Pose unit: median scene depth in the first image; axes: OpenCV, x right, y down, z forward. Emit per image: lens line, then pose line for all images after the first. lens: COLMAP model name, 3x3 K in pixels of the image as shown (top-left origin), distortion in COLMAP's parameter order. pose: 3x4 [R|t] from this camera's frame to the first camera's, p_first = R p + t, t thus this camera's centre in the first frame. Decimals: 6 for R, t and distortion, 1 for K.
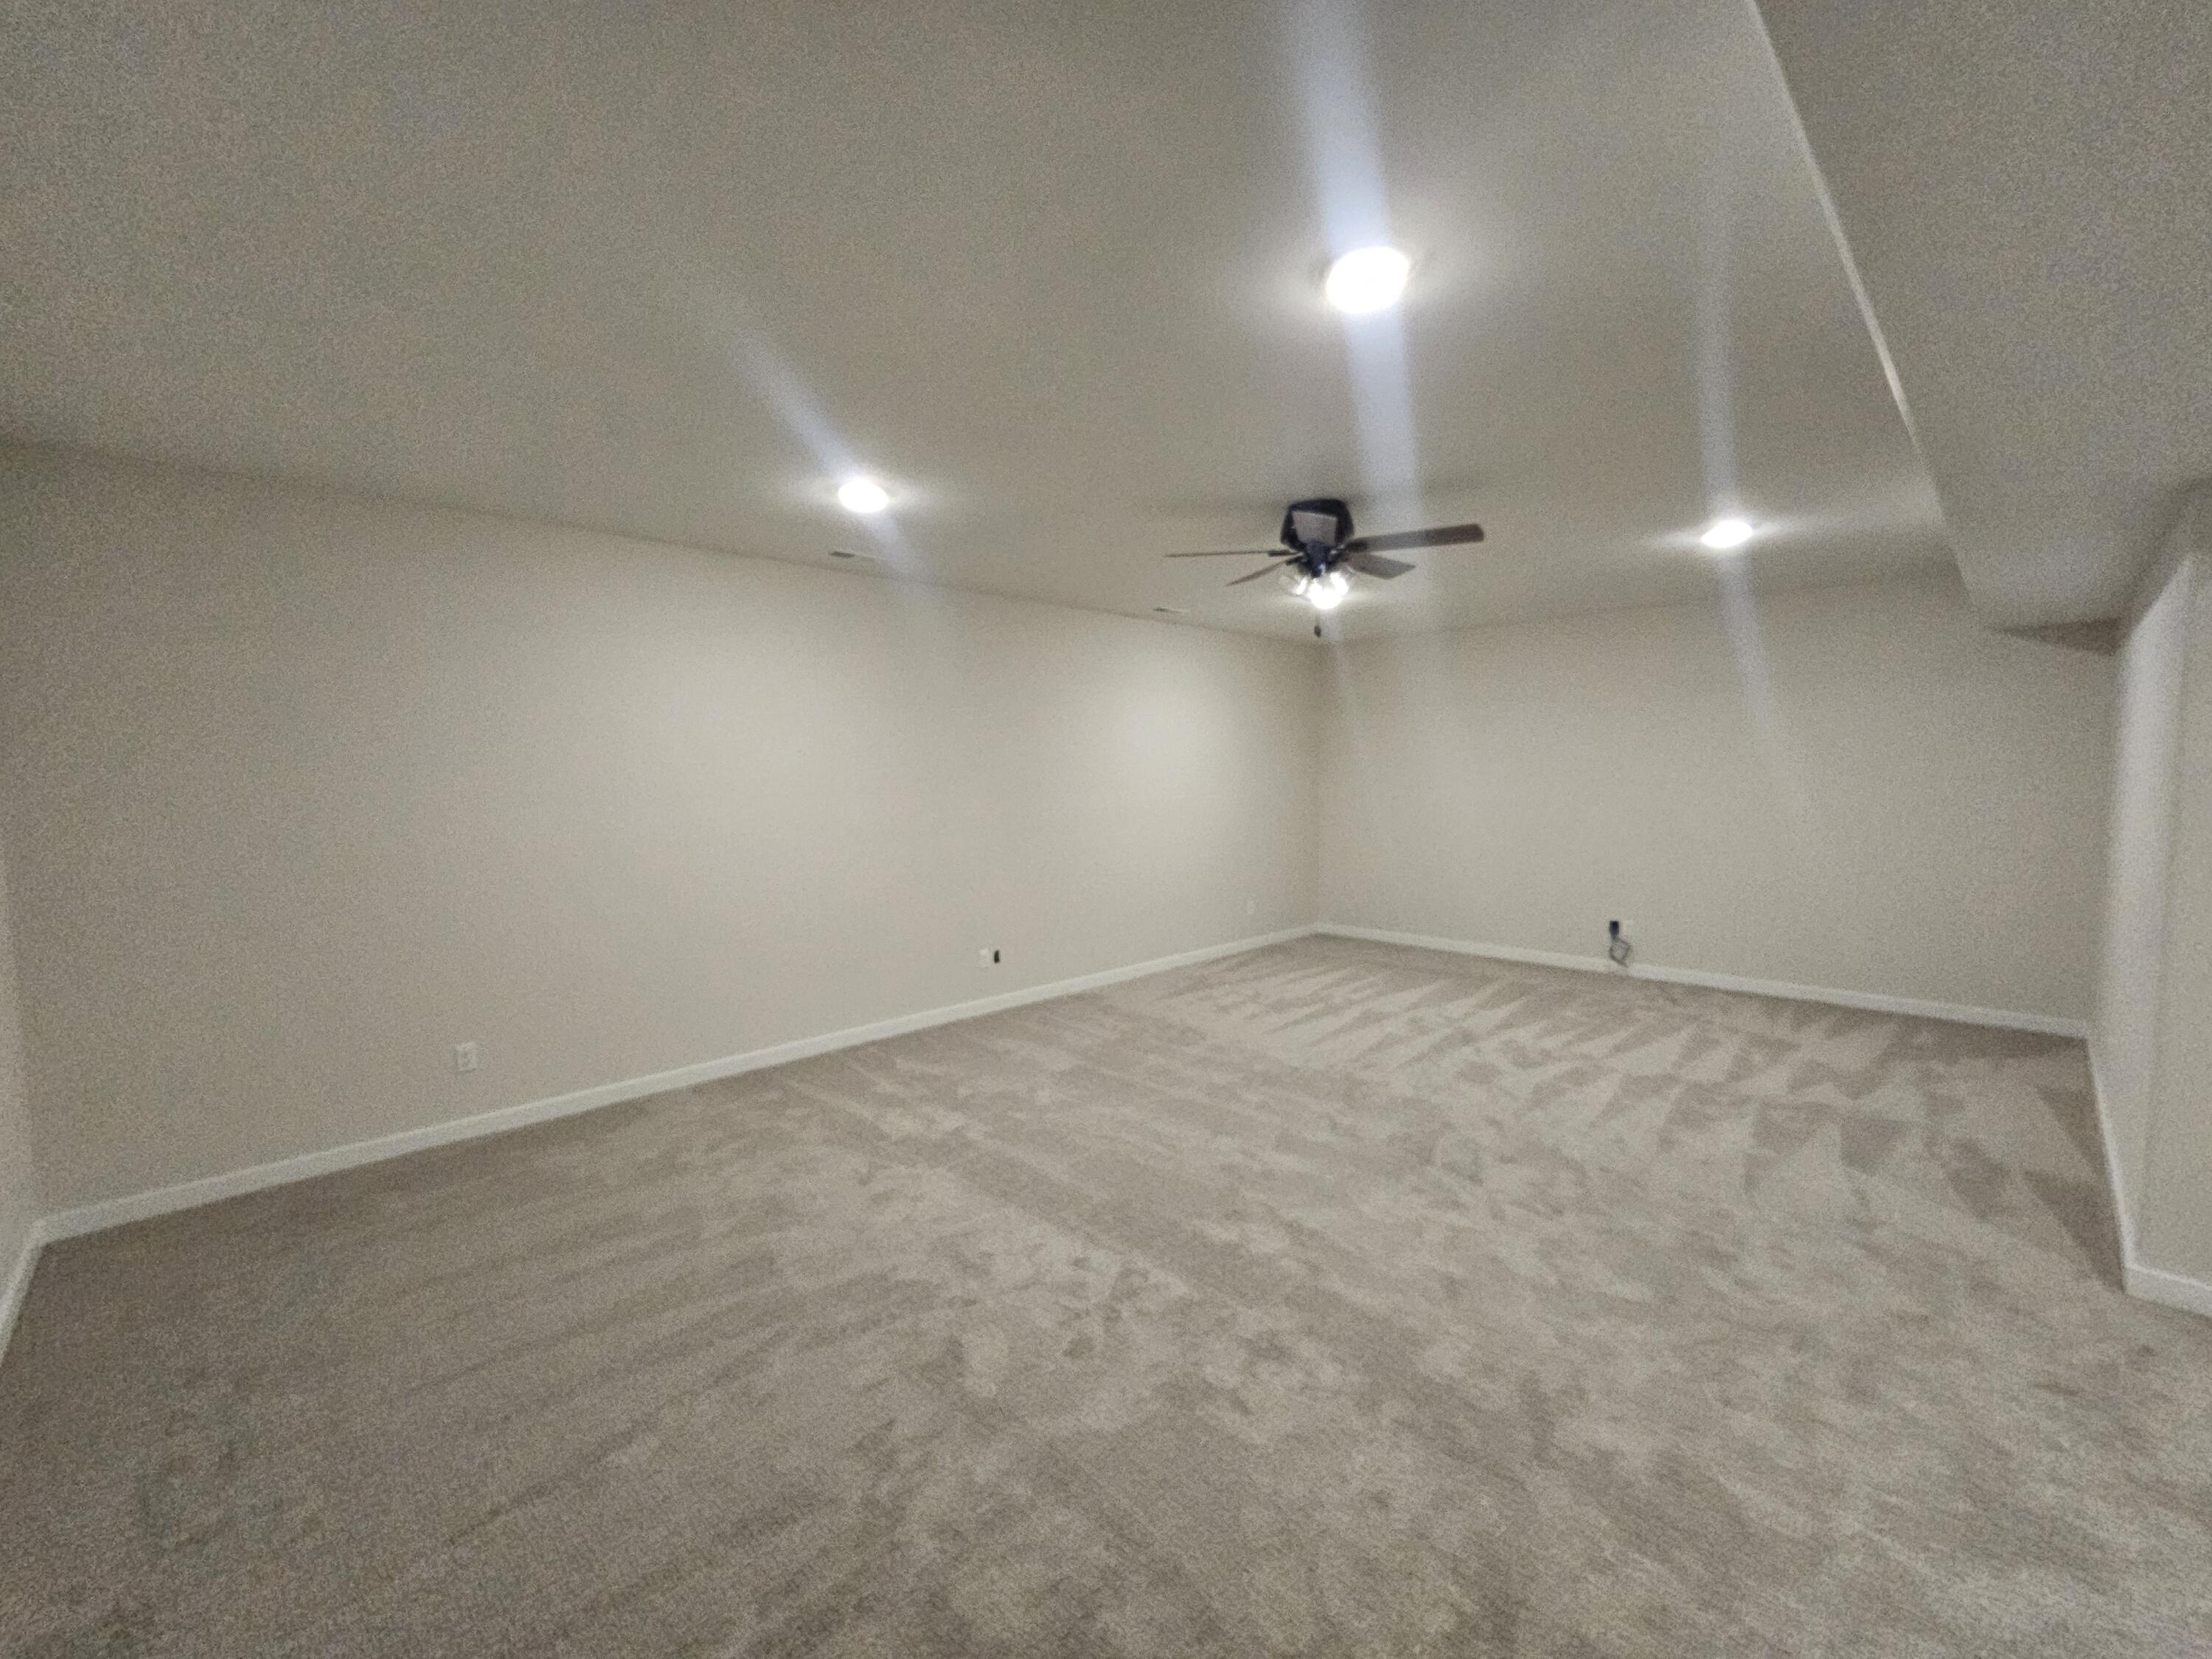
lens RADIAL K [[908.0, 0, 1102.6], [0, 908.0, 841.4], [0, 0, 1]] dist [-0.000405, 0.001449]
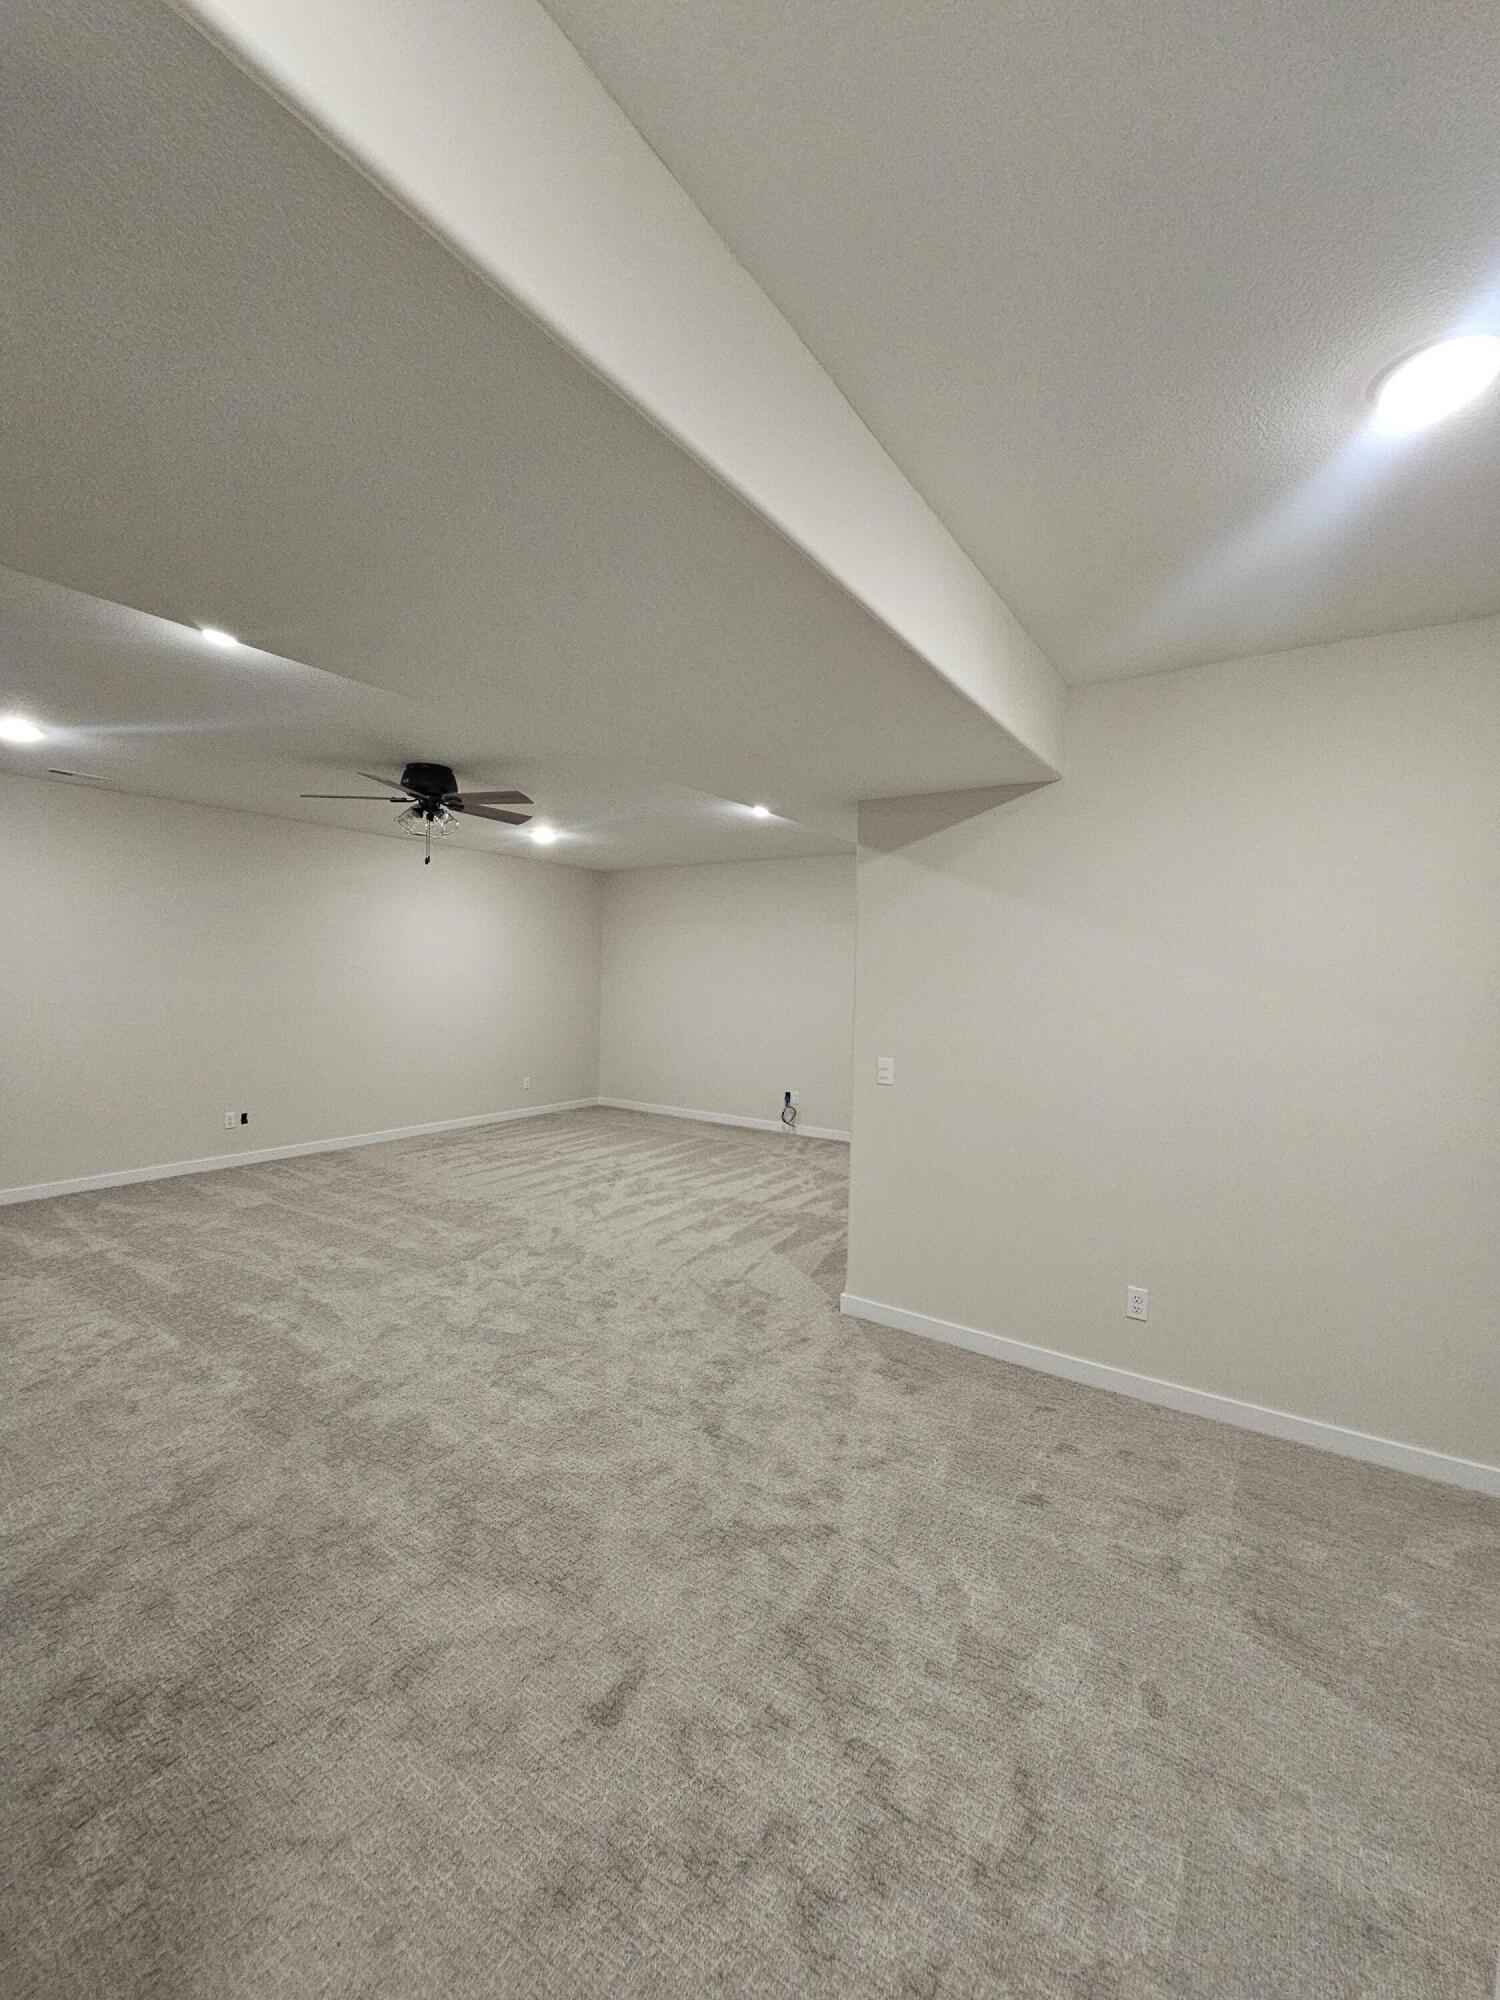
lens RADIAL K [[820.9, 0, 750.5], [0, 820.9, 989.6], [0, 0, 1]] dist [-0.000405, 0.001449]
pose [[0.980975, 0.027675, 0.192152, 0.475273], [-0.015881, 0.997909, -0.062646, 0.026417], [-0.193484, 0.058403, 0.979364, -0.259726]]
